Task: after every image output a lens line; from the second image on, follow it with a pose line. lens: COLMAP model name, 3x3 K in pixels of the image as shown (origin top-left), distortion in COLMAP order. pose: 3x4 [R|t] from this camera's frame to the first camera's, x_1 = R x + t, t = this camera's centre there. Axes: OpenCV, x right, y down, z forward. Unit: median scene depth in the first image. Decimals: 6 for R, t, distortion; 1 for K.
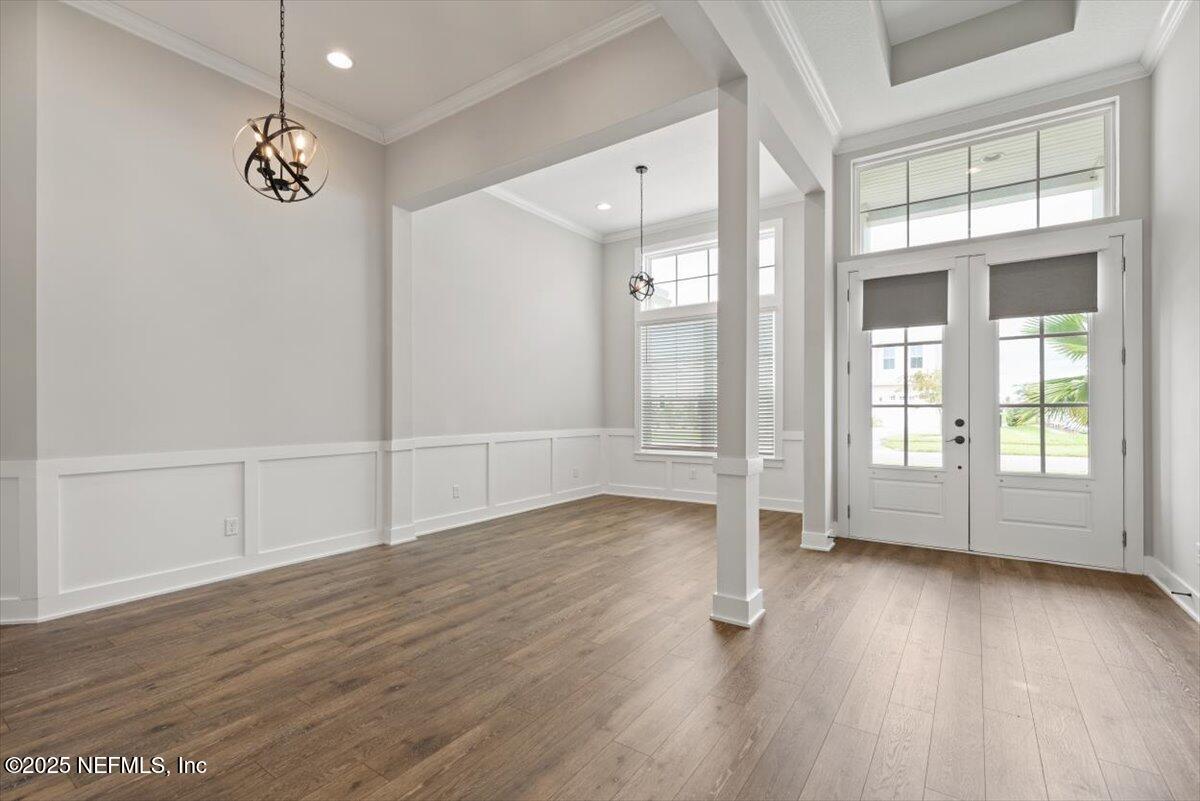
lens RADIAL K [[541.3, 0, 581.9], [0, 541.3, 417.6], [0, 0, 1]] dist [-0.025444, -0.000327]
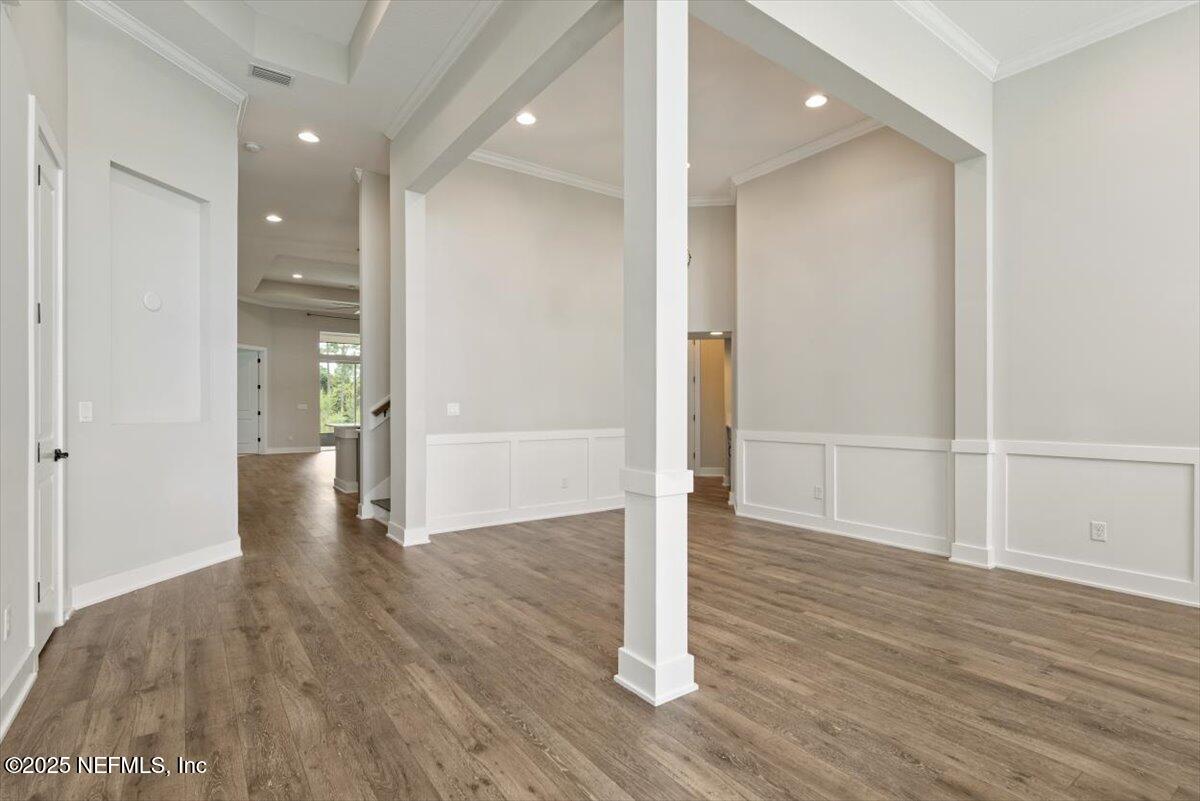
lens RADIAL K [[595.8, 0, 601.5], [0, 595.8, 395.2], [0, 0, 1]] dist [-0.009343, 0.004556]
pose [[-0.317461, 0.004490, -0.948261, 0.892192], [-0.001313, 0.999986, 0.005175, -0.039602], [0.948271, 0.002888, -0.317450, 0.944929]]
